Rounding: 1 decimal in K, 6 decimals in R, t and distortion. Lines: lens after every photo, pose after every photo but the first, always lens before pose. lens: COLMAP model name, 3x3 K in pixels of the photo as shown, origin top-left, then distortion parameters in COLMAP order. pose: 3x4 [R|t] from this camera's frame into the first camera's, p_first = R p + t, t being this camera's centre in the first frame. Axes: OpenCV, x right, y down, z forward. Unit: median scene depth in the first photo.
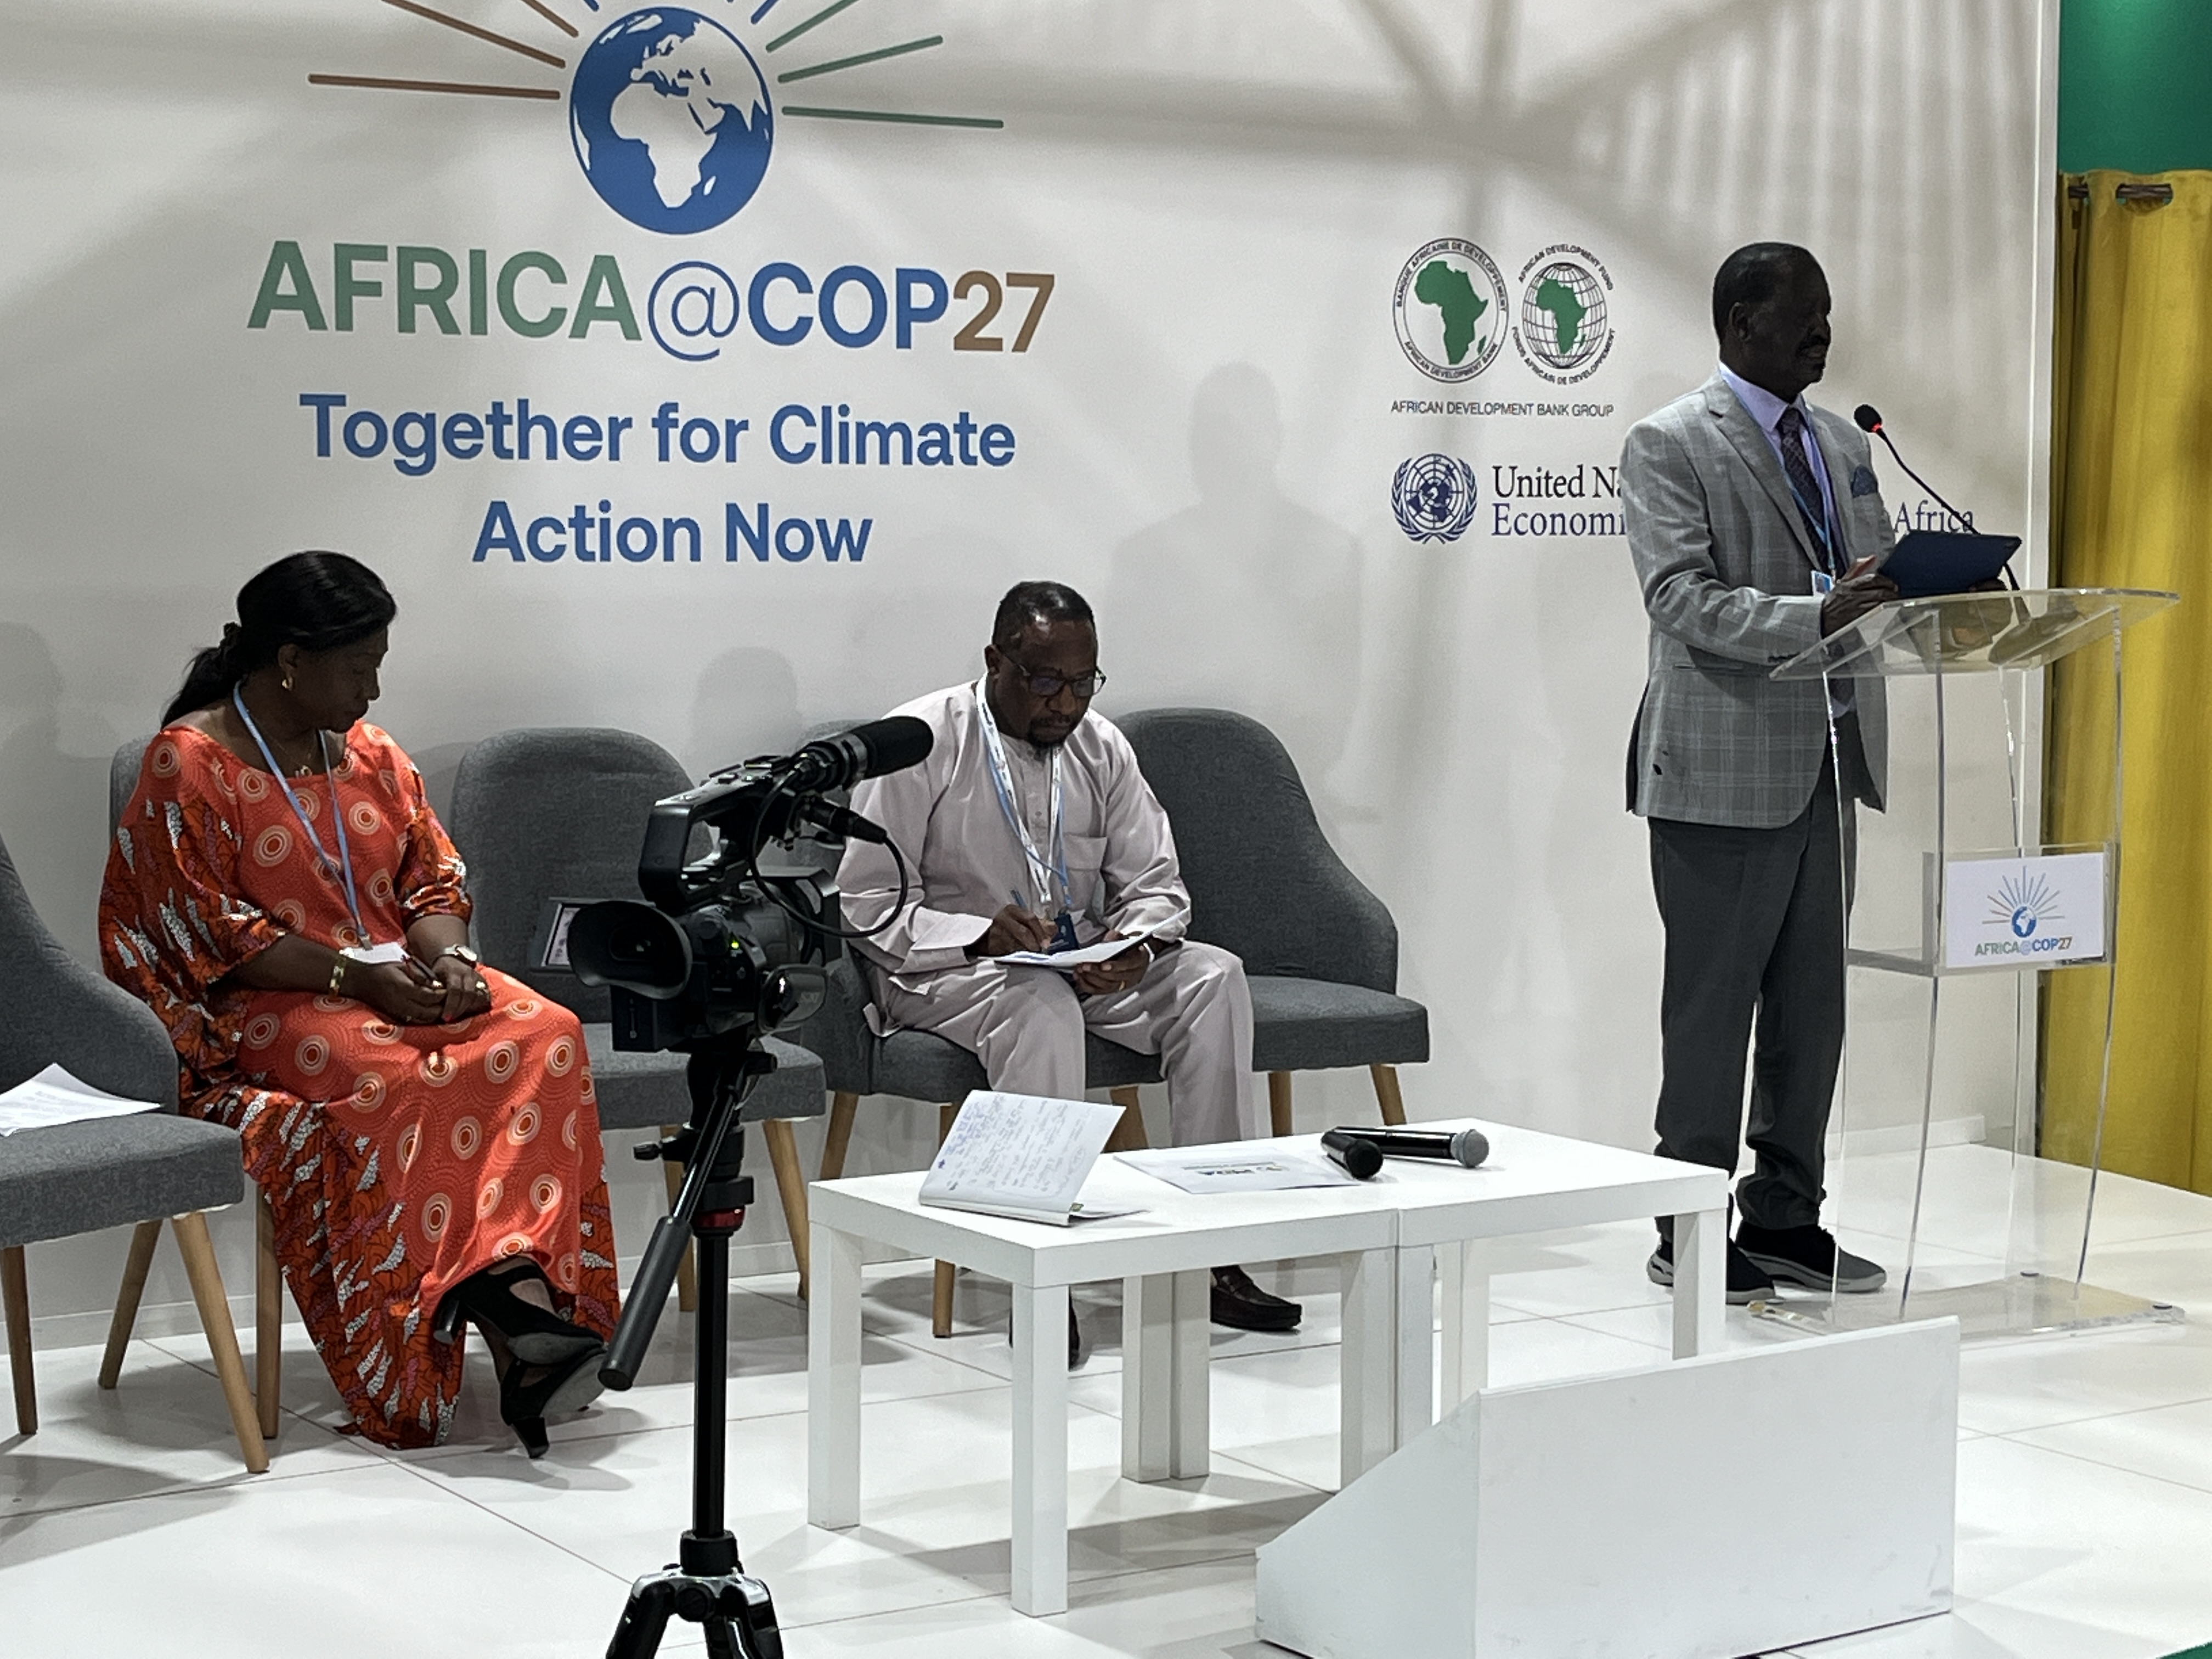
lens RADIAL K [[4174.9, 0, 1111.9], [0, 4174.9, 812.5], [0, 0, 1]] dist [0.157704, 0.000000]
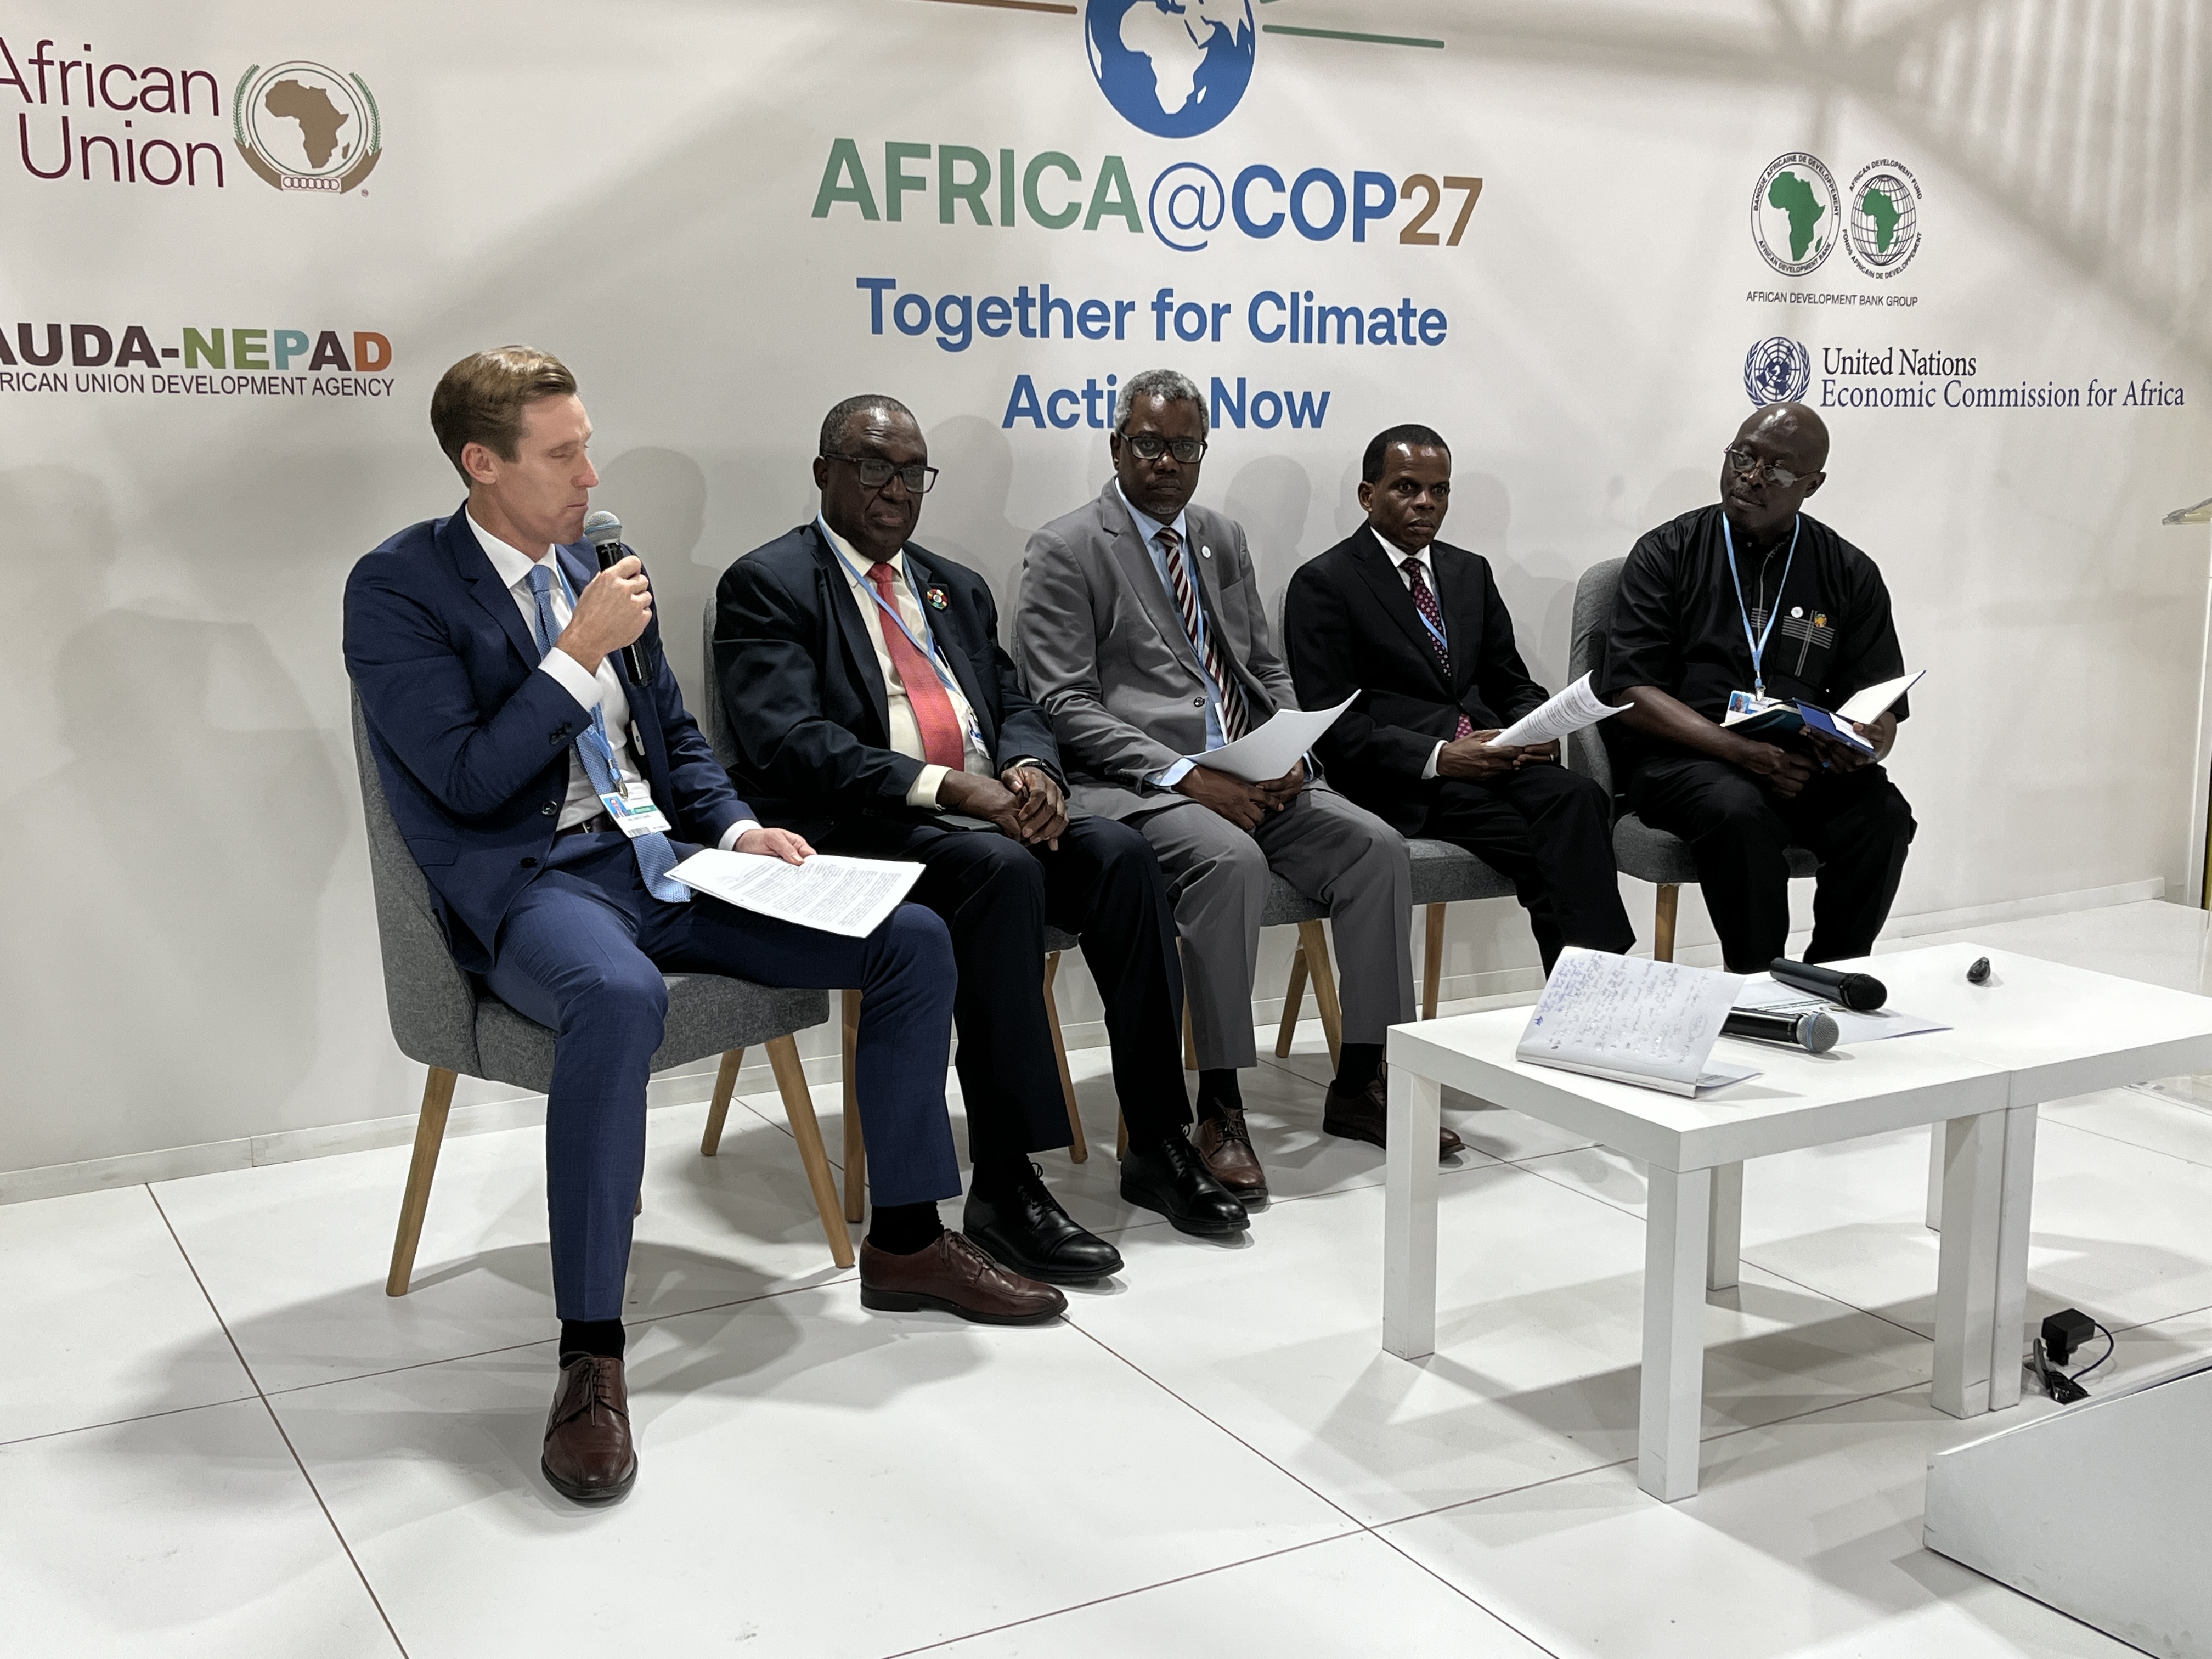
lens RADIAL K [[2446.0, 0, 1101.1], [0, 2446.0, 837.9], [0, 0, 1]] dist [0.038986, 0.000000]
pose [[0.998451, 0.004864, -0.055426, -0.083877], [0.000344, 0.995613, 0.093563, -0.010398], [0.055638, -0.093438, 0.994069, 0.310571]]
